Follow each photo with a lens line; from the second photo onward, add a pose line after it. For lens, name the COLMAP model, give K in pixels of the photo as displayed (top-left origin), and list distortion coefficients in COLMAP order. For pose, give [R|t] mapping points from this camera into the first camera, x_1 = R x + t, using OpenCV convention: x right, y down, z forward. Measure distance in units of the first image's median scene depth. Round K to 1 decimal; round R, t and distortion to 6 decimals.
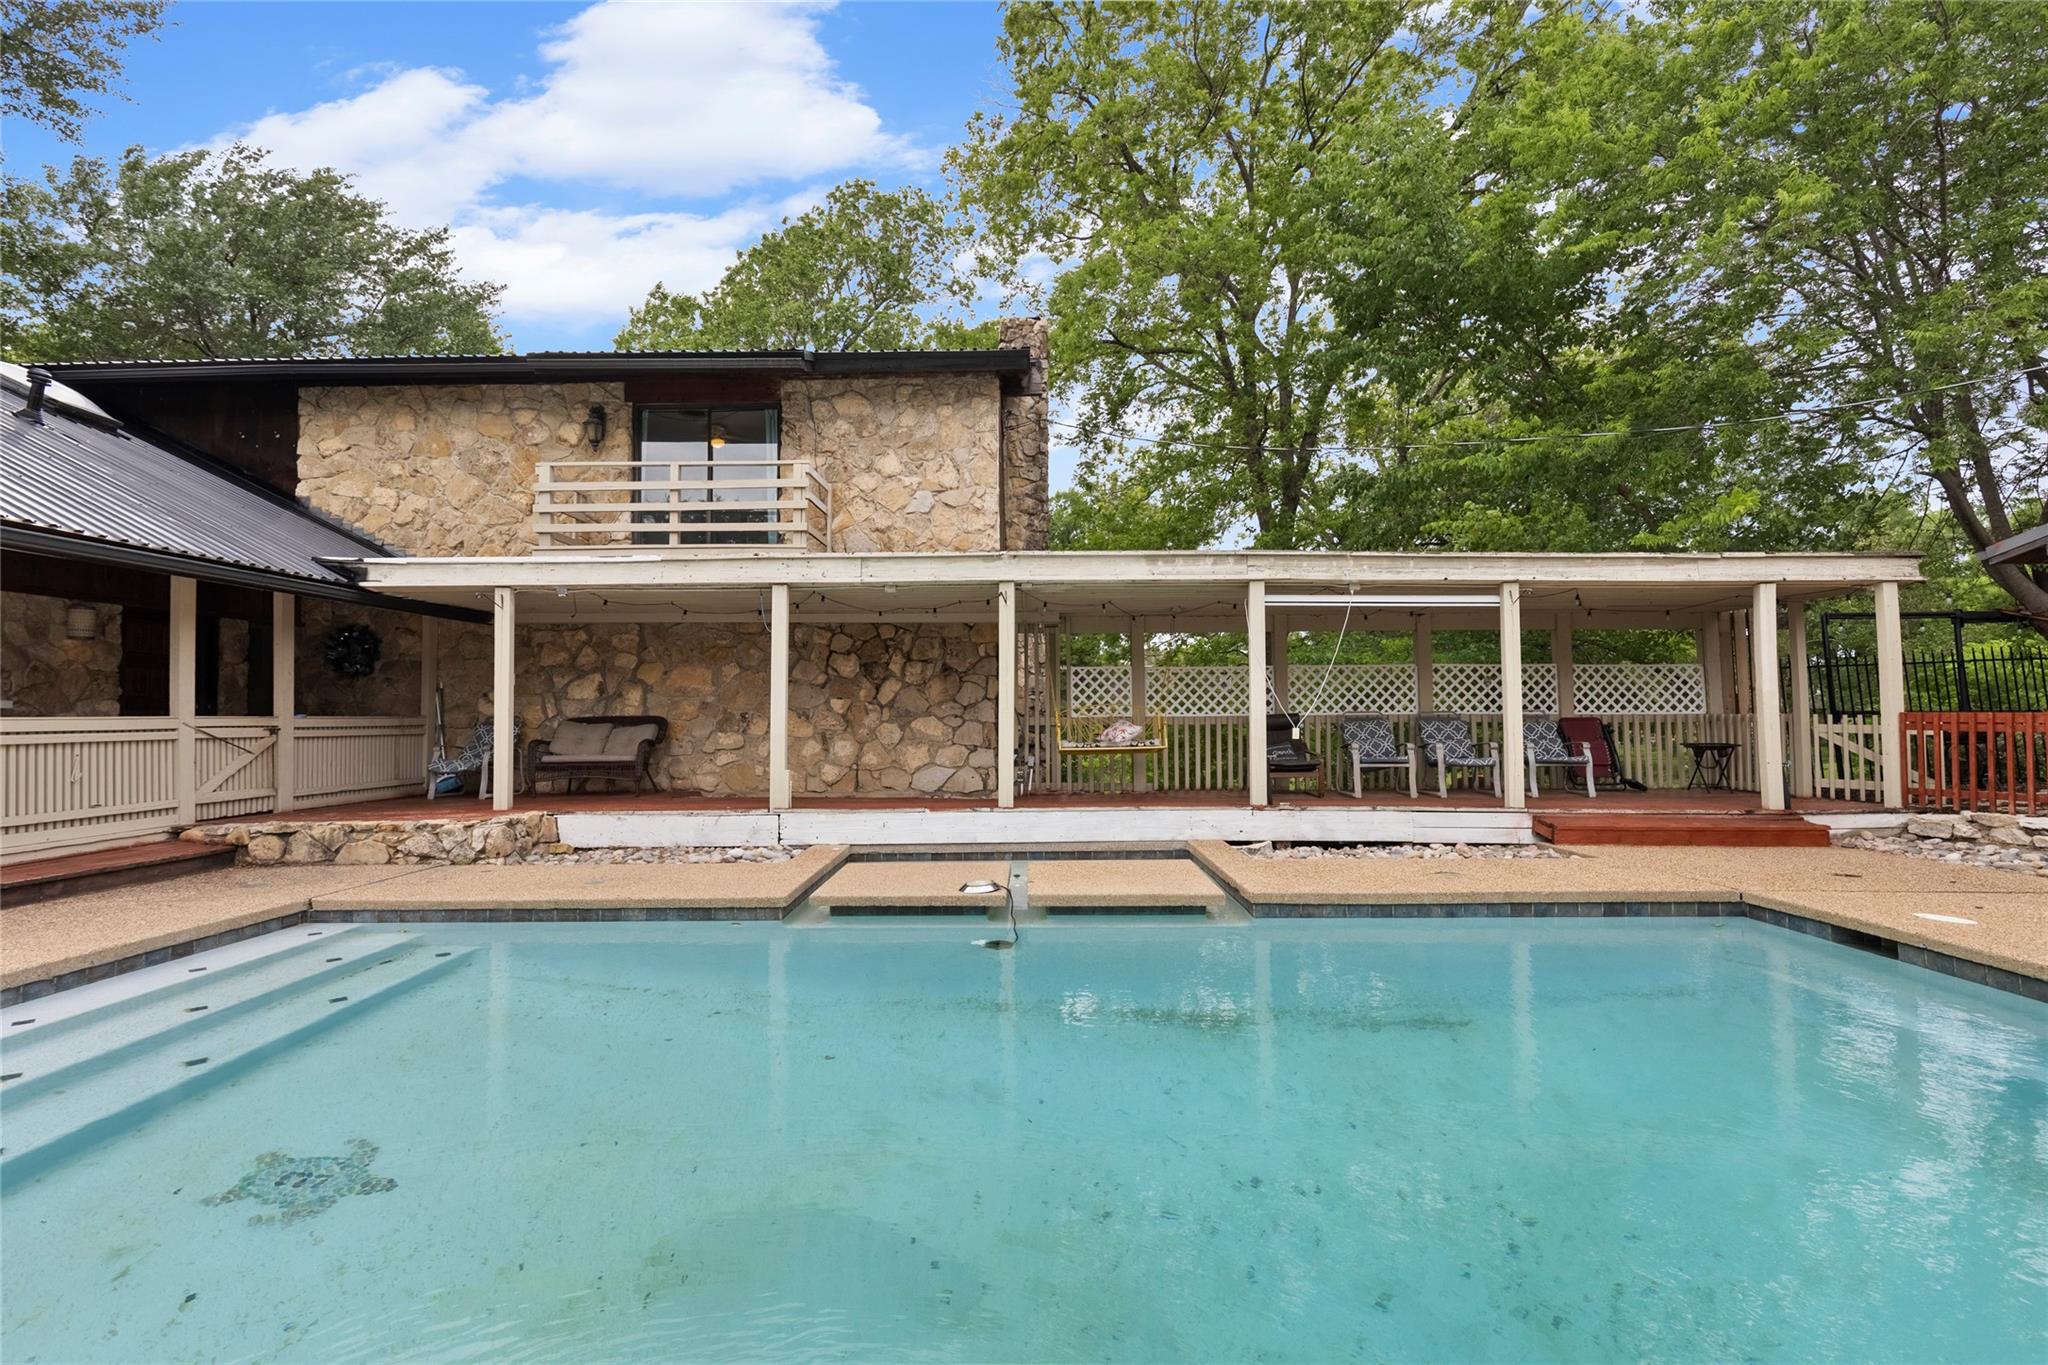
lens RADIAL K [[921.8, 0, 1024.0], [0, 921.8, 682.5], [0, 0, 1]] dist [0.014572, -0.000937]
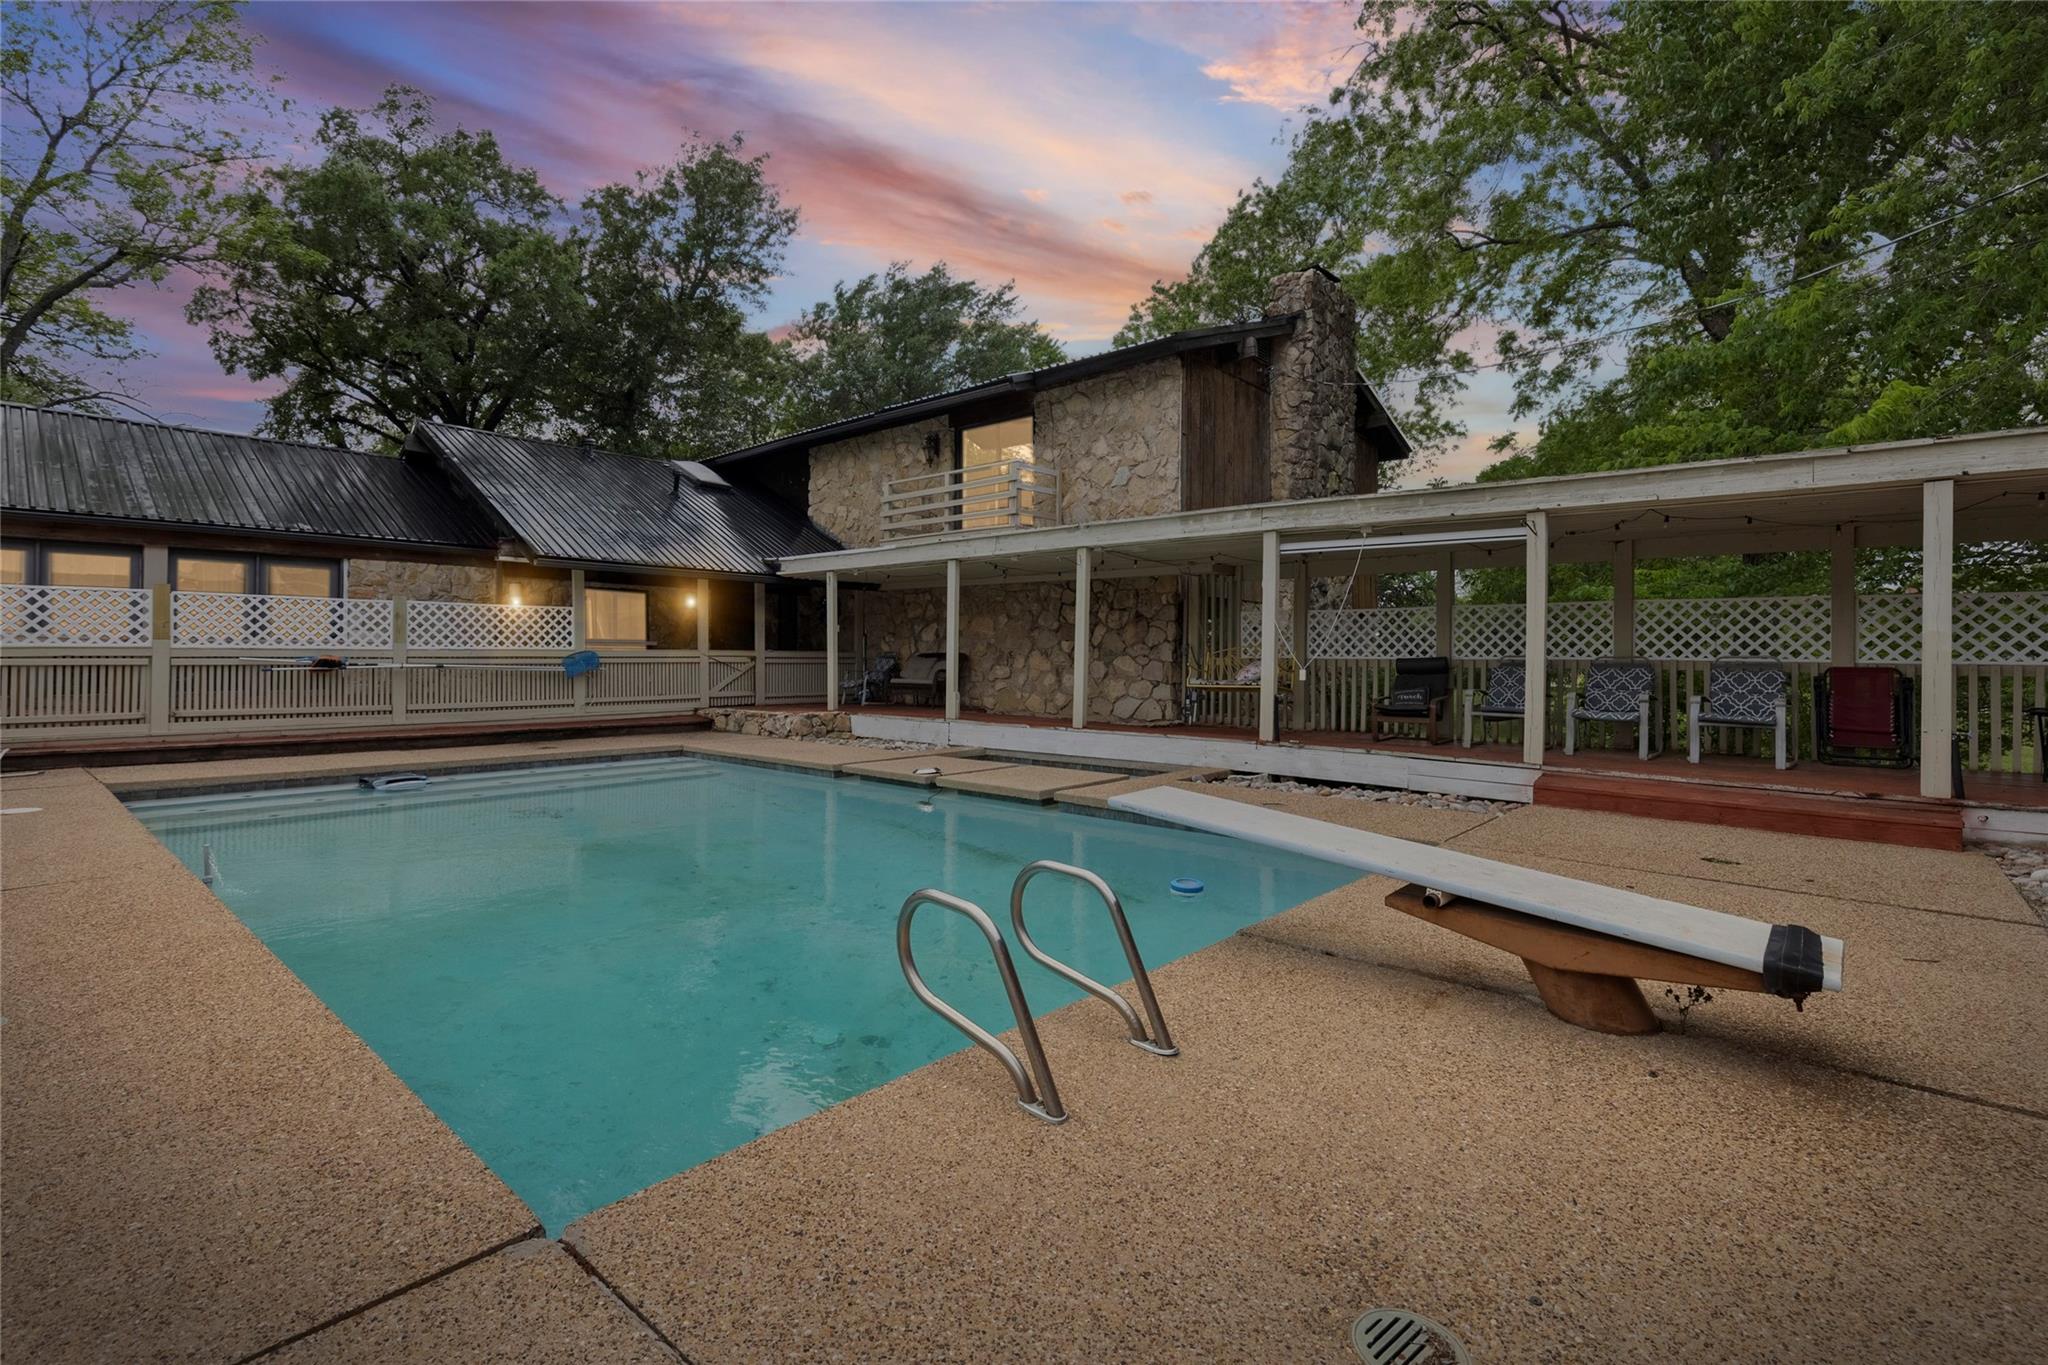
lens RADIAL K [[944.7, 0, 1024.2], [0, 944.7, 646.3], [0, 0, 1]] dist [0.019737, -0.001453]
pose [[0.757756, 0.004771, -0.652521, 0.598016], [0.011337, 0.999726, 0.020474, -0.002059], [0.652440, -0.022912, 0.757494, -0.014527]]
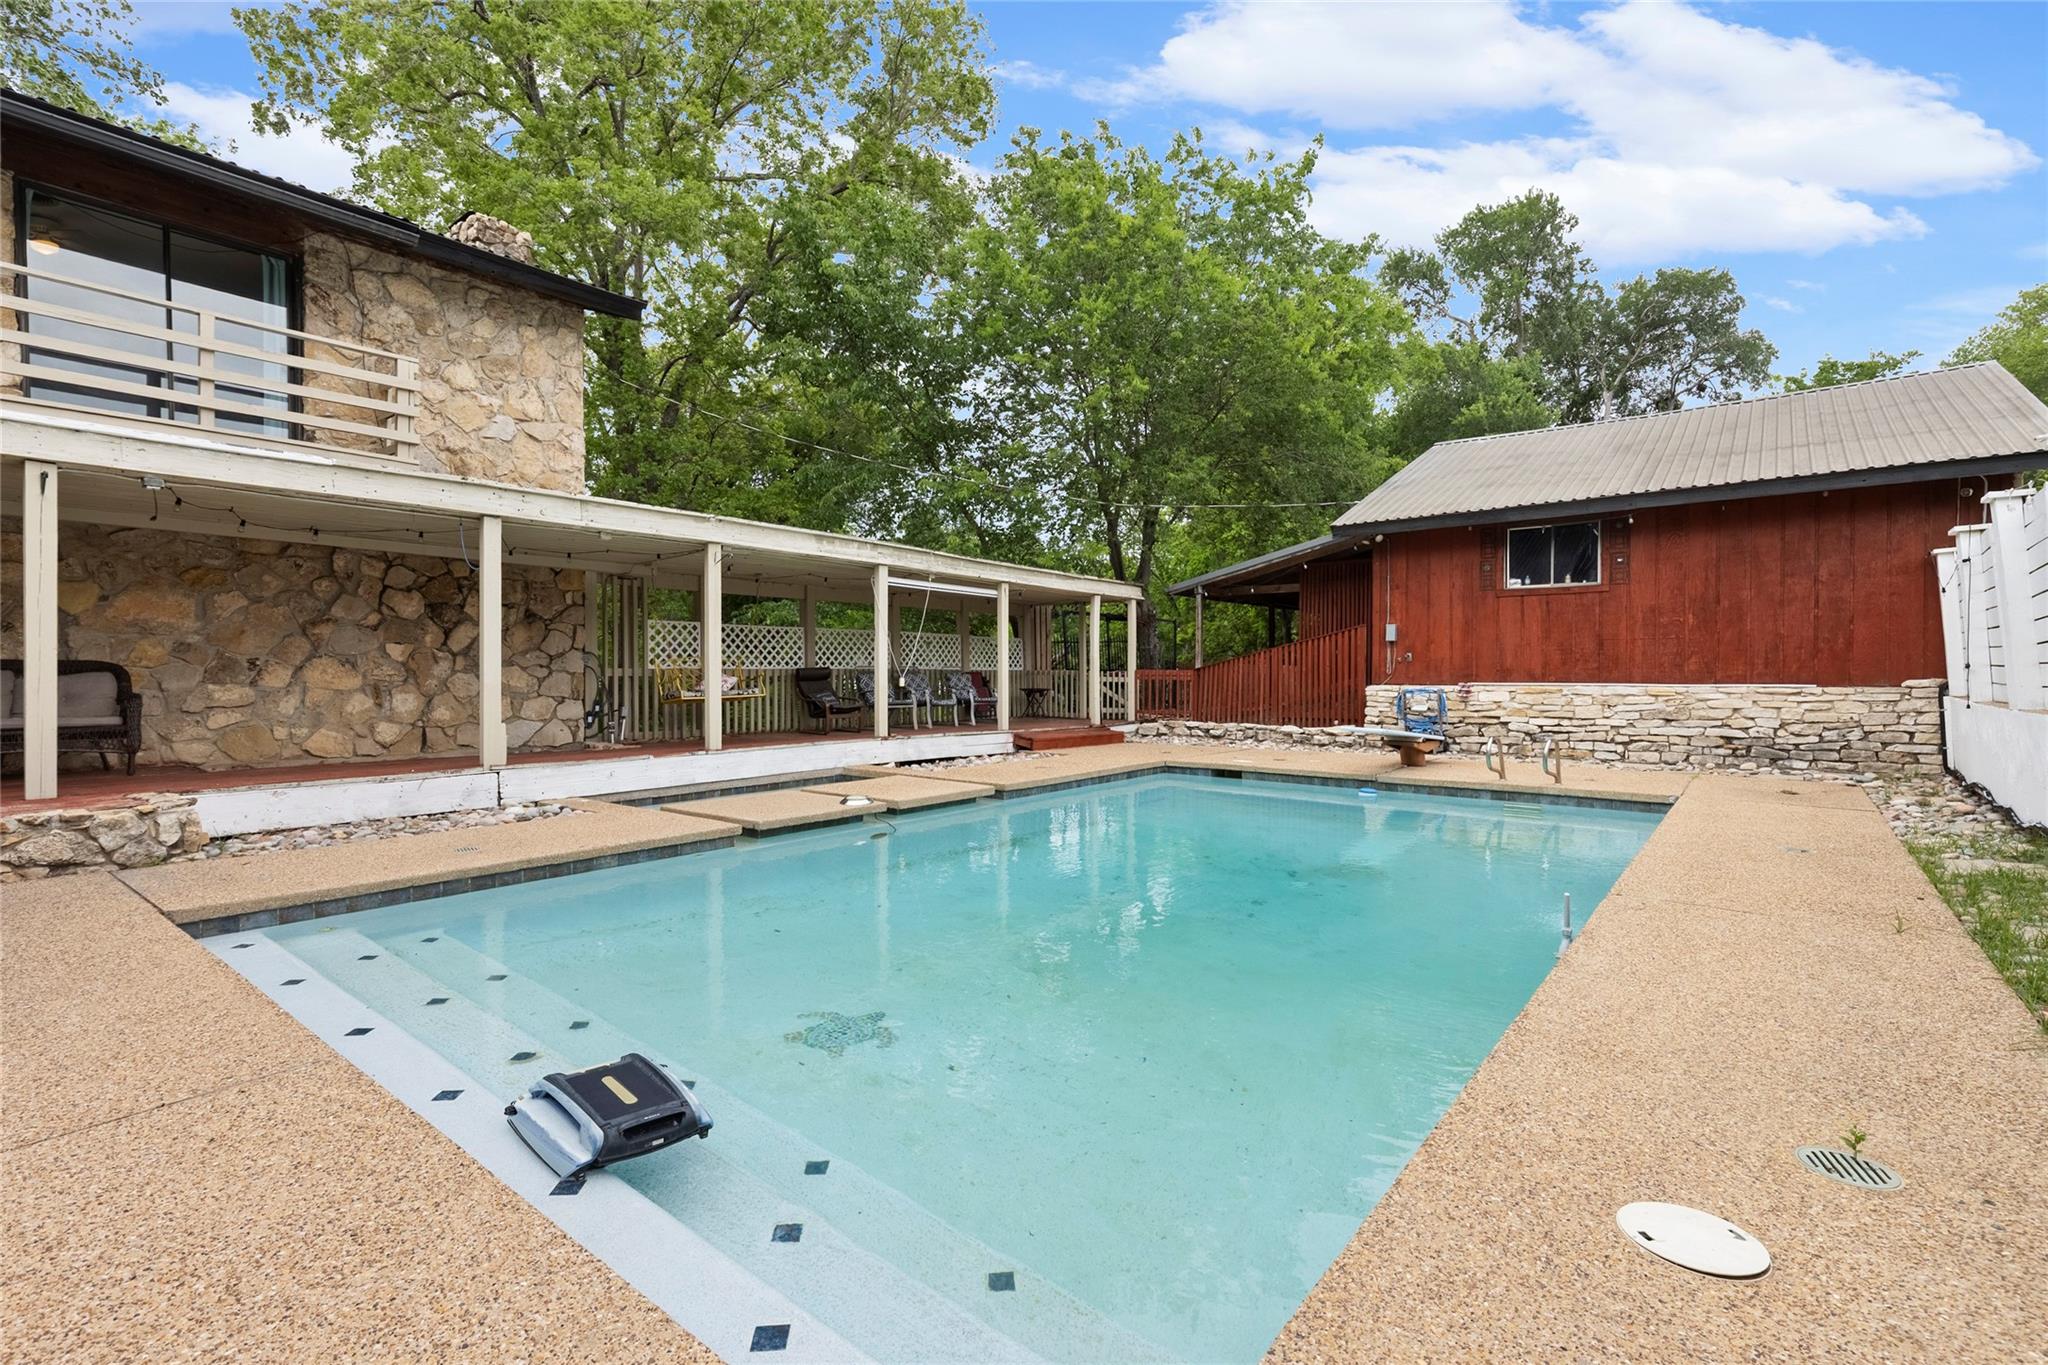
lens RADIAL K [[961.8, 0, 1033.2], [0, 961.8, 684.3], [0, 0, 1]] dist [0.020059, -0.000088]
pose [[0.599743, -0.003956, 0.800183, -0.562406], [-0.036833, 0.998791, 0.032544, 0.004468], [-0.799344, -0.048991, 0.598873, 0.007204]]
